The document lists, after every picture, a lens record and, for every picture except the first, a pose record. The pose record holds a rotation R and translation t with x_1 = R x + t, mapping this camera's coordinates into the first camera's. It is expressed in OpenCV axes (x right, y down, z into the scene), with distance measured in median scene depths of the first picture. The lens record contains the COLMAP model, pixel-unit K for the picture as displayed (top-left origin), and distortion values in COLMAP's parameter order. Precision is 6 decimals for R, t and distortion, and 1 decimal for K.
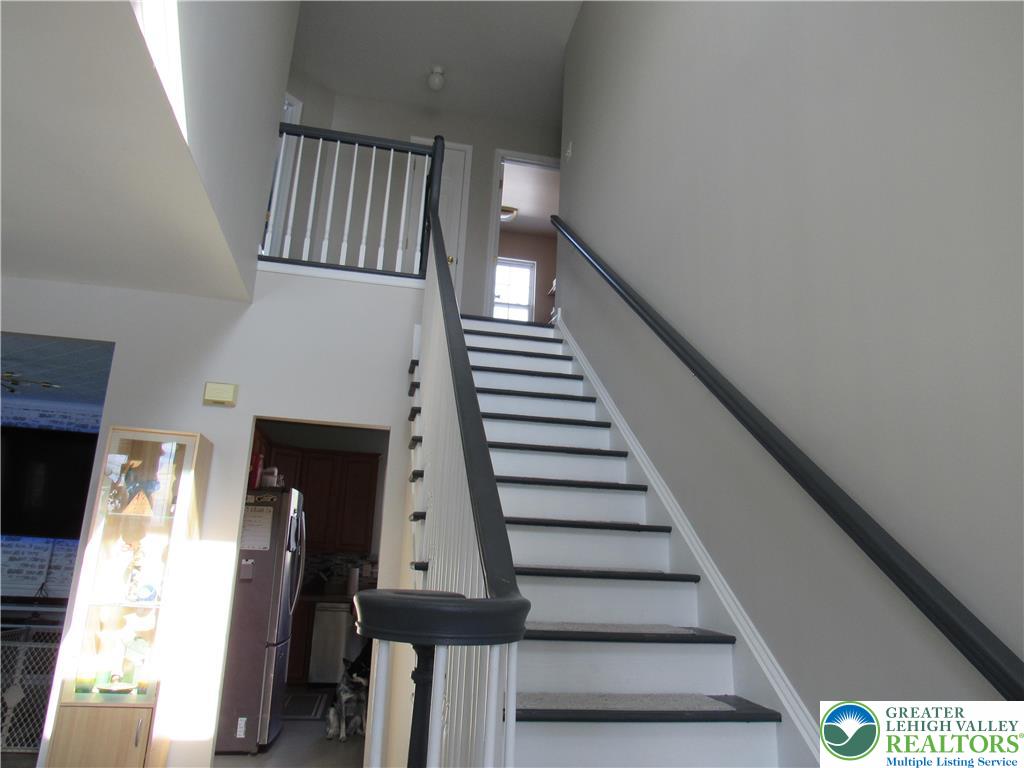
lens RADIAL K [[723.5, 0, 512.0], [0, 723.5, 384.0], [0, 0, 1]] dist [-0.017694, 0.005400]
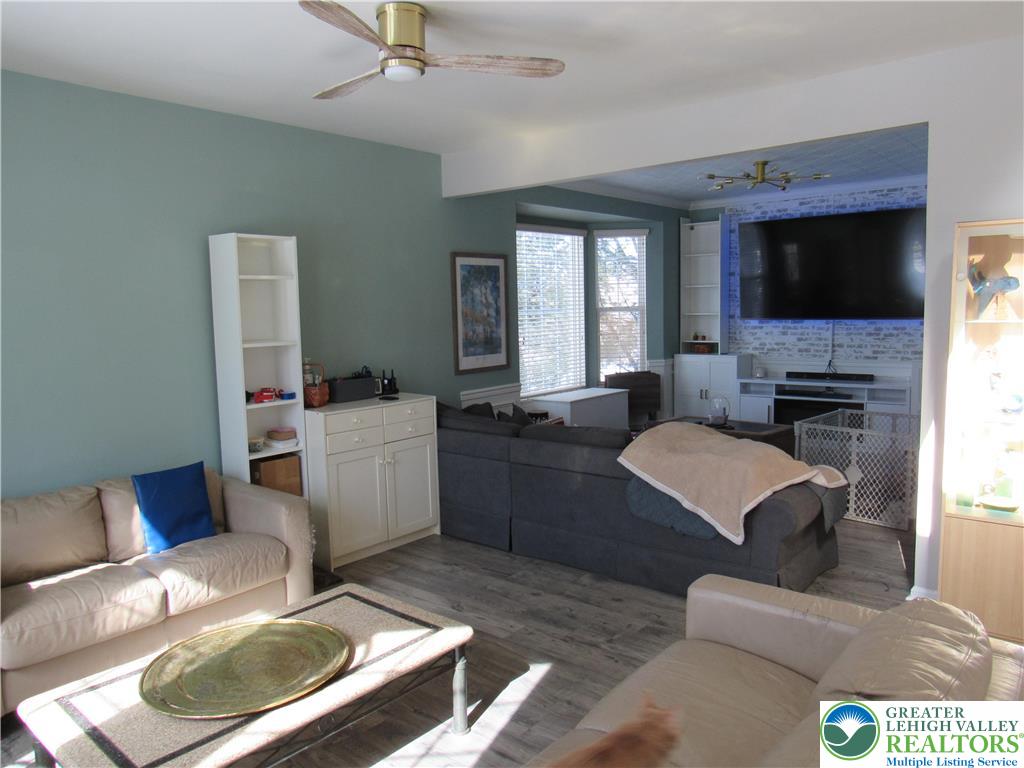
lens RADIAL K [[717.1, 0, 512.0], [0, 717.1, 384.0], [0, 0, 1]] dist [-0.016828, -0.004038]
pose [[0.612864, 0.020906, -0.789912, -0.099525], [0.248345, 0.943900, 0.217664, -0.039611], [0.750148, -0.329570, 0.573291, 0.018742]]
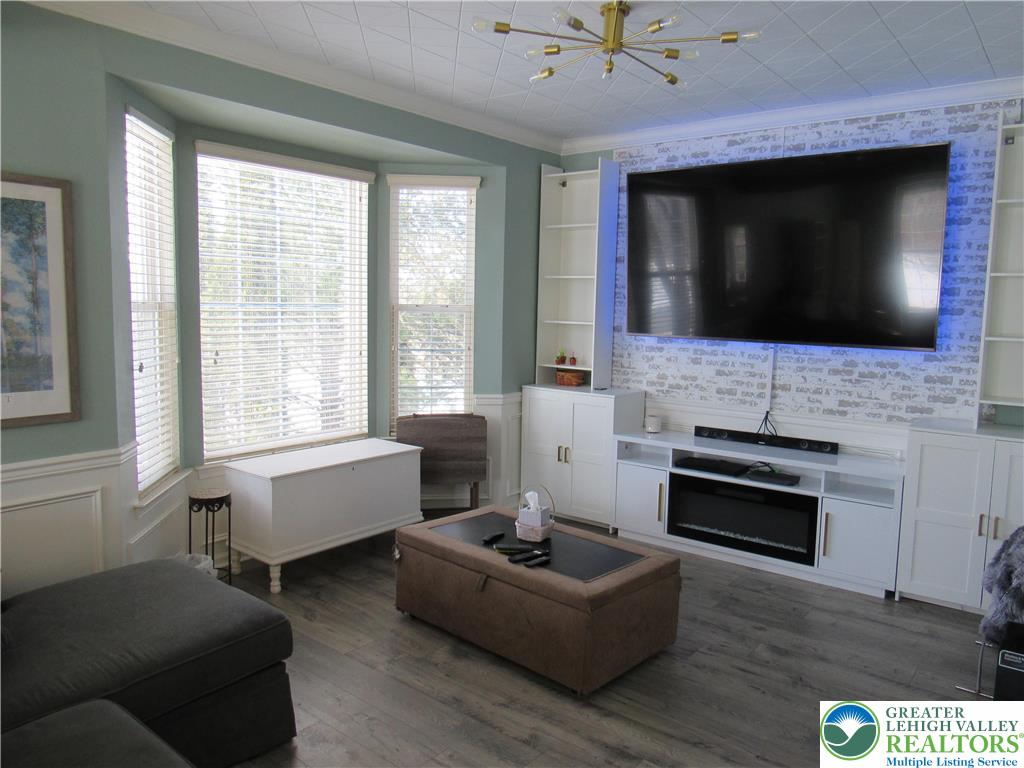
lens RADIAL K [[723.5, 0, 512.0], [0, 723.5, 384.0], [0, 0, 1]] dist [-0.017694, 0.005400]
pose [[0.634926, 0.050339, -0.770931, -0.307039], [0.200533, 0.952935, 0.227379, 0.065220], [0.746094, -0.298966, 0.594949, 0.461583]]
